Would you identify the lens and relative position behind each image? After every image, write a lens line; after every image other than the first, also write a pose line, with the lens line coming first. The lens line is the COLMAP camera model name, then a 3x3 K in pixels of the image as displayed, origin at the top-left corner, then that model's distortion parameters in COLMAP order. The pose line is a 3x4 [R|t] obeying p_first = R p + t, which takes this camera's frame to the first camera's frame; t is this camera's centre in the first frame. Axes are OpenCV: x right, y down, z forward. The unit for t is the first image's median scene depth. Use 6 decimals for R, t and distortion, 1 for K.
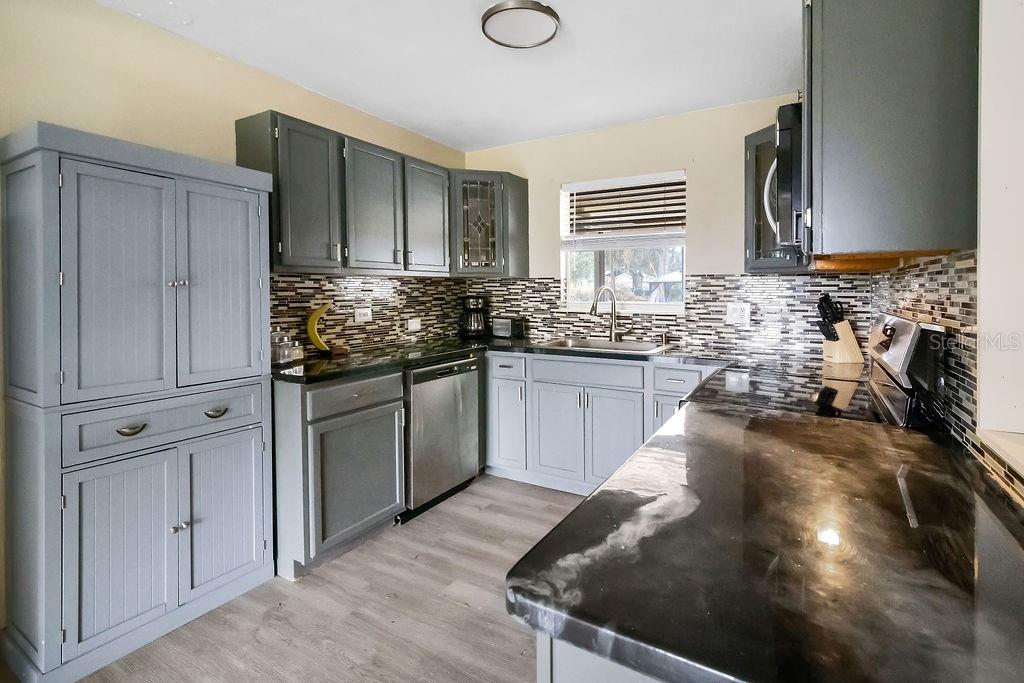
lens RADIAL K [[465.2, 0, 525.5], [0, 465.2, 304.9], [0, 0, 1]] dist [0.001902, 0.000555]
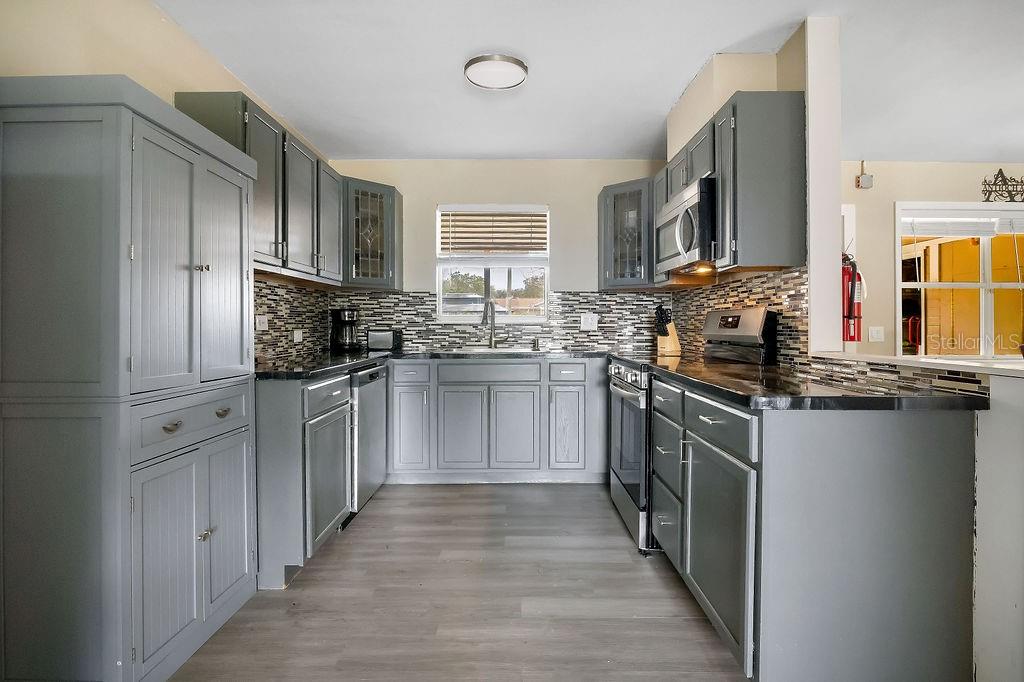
lens RADIAL K [[508.9, 0, 511.1], [0, 508.9, 331.3], [0, 0, 1]] dist [-0.007152, 0.001037]
pose [[0.865031, -0.005864, 0.501683, -0.430320], [0.014999, 0.999787, -0.014177, 0.060165], [-0.501493, 0.019789, 0.864935, -0.102456]]
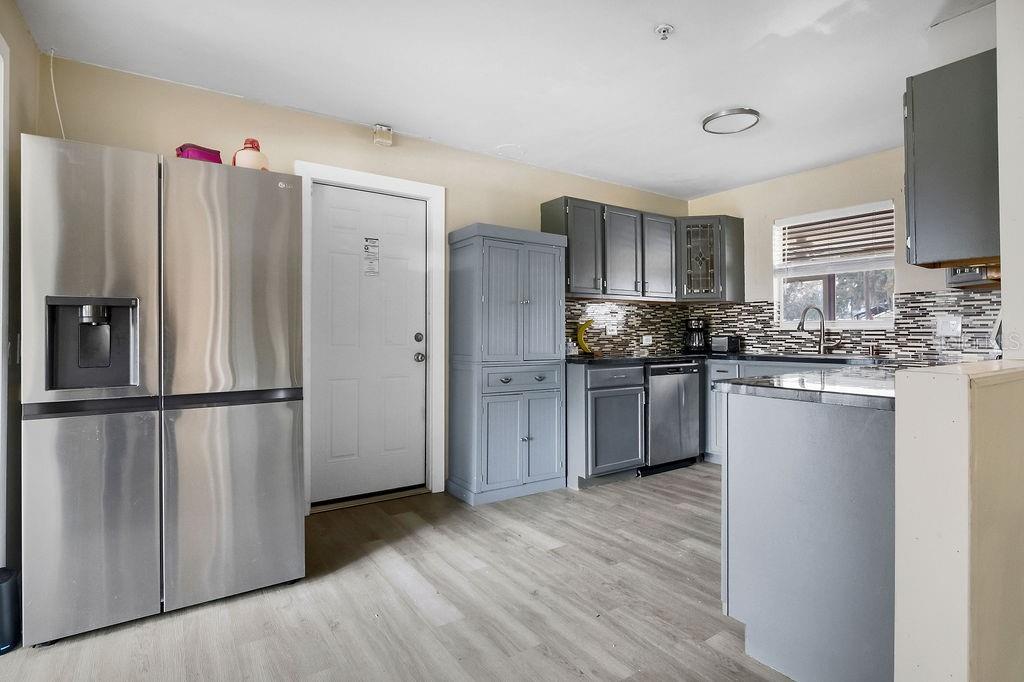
lens RADIAL K [[508.9, 0, 538.8], [0, 508.9, 338.1], [0, 0, 1]] dist [-0.007152, 0.001037]
pose [[0.919128, 0.000440, -0.393959, 0.043988], [-0.009700, 0.999722, -0.021513, 0.079636], [0.393840, 0.023594, 0.918876, -0.461663]]
